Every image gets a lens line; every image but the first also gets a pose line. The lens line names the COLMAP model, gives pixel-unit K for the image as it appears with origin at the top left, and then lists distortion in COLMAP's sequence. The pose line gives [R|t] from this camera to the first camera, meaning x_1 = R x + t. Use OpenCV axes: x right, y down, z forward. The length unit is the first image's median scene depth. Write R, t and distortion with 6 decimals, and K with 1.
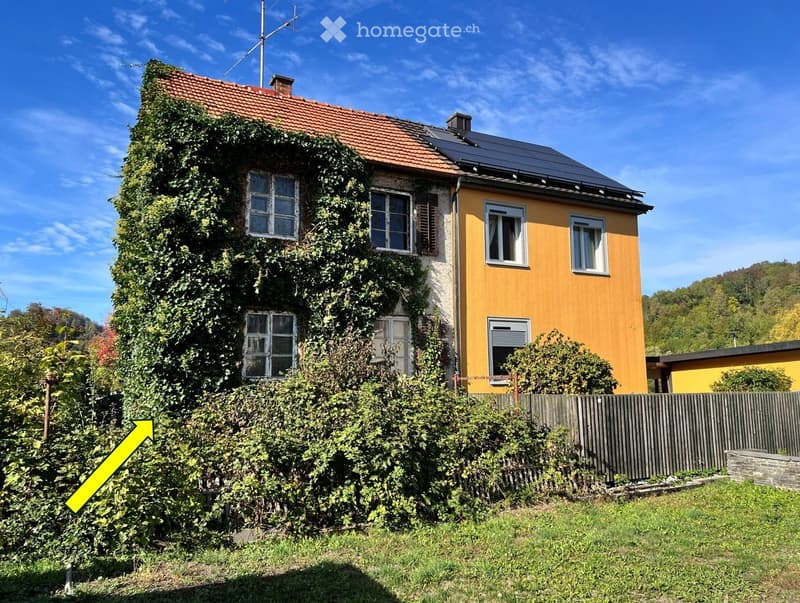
lens RADIAL K [[615.4, 0, 399.8], [0, 615.4, 284.9], [0, 0, 1]] dist [0.043234, -0.002565]
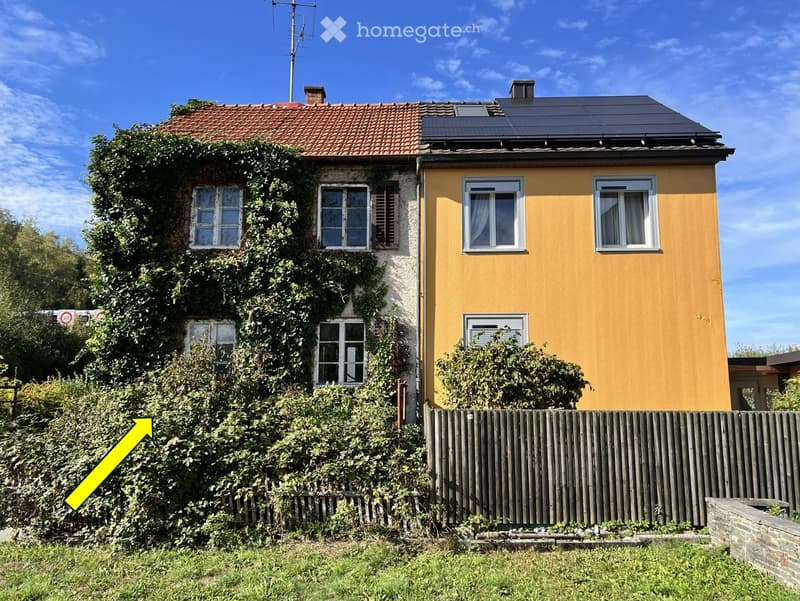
lens RADIAL K [[590.2, 0, 400.0], [0, 590.2, 300.5], [0, 0, 1]] dist [0.041377, -0.073264]
pose [[0.870402, -0.059835, -0.488692, 0.486156], [0.067368, 0.997726, -0.002172, 0.029919], [0.487710, -0.031031, 0.872454, 0.253726]]
